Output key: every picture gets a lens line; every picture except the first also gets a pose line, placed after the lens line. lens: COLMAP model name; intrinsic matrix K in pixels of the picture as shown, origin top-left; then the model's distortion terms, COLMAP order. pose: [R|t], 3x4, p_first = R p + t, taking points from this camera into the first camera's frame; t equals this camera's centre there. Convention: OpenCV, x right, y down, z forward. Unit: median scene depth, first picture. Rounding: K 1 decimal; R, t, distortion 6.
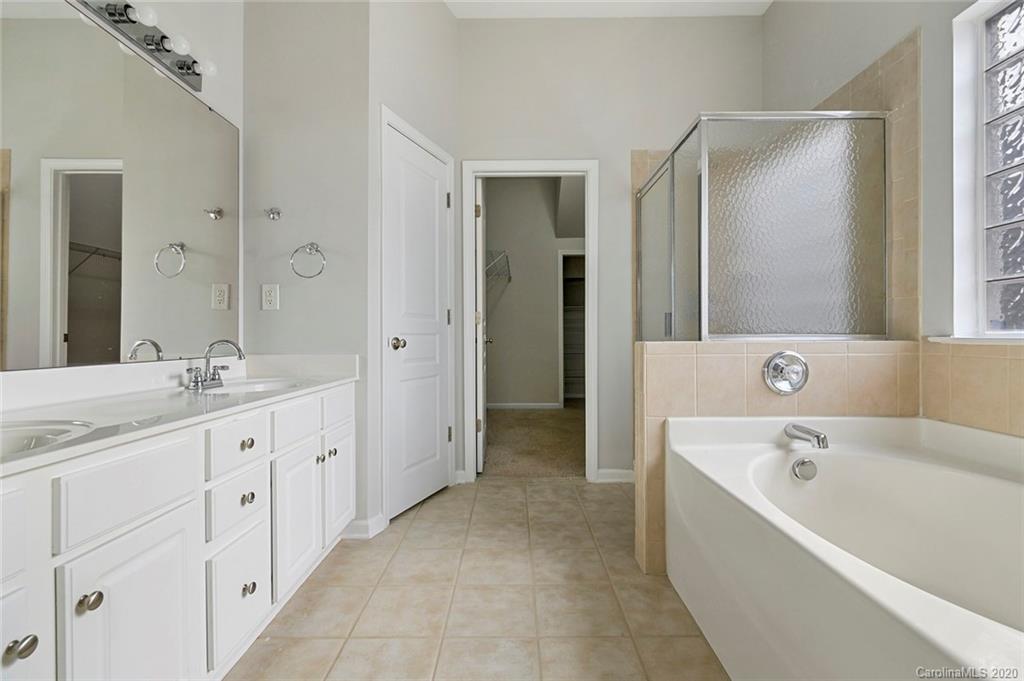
lens RADIAL K [[463.8, 0, 513.4], [0, 463.8, 339.3], [0, 0, 1]] dist [0.001585, 0.000801]
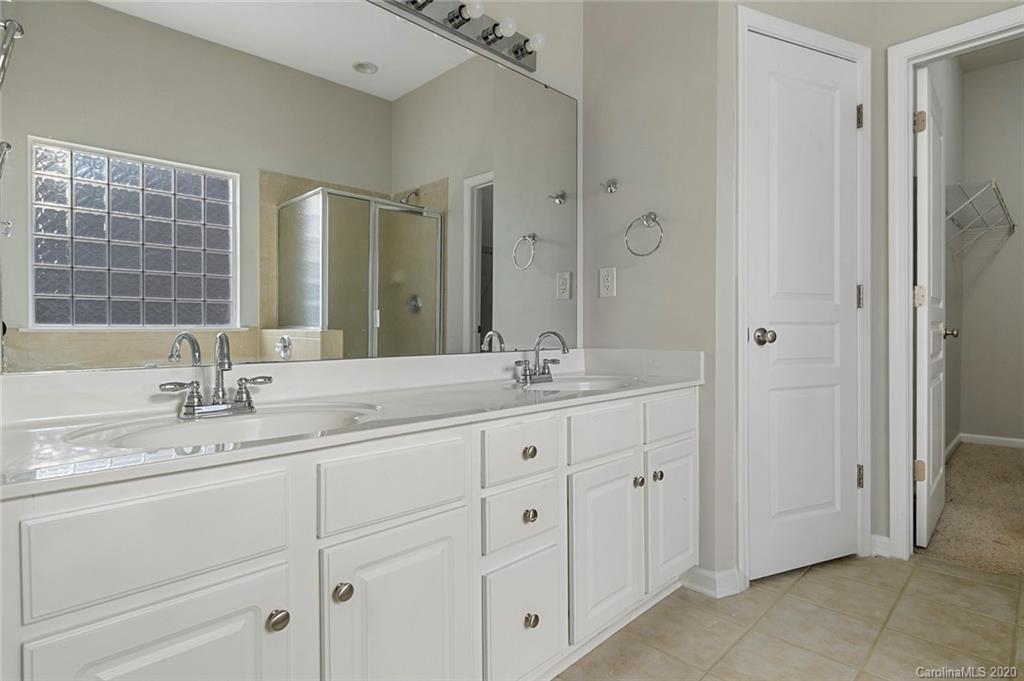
lens RADIAL K [[530.6, 0, 510.0], [0, 530.6, 336.0], [0, 0, 1]] dist [0.005999, -0.006846]
pose [[0.705254, 0.007209, -0.708918, 0.057309], [0.000050, 0.999948, 0.010218, -0.000432], [0.708954, -0.007242, 0.705217, 0.166221]]
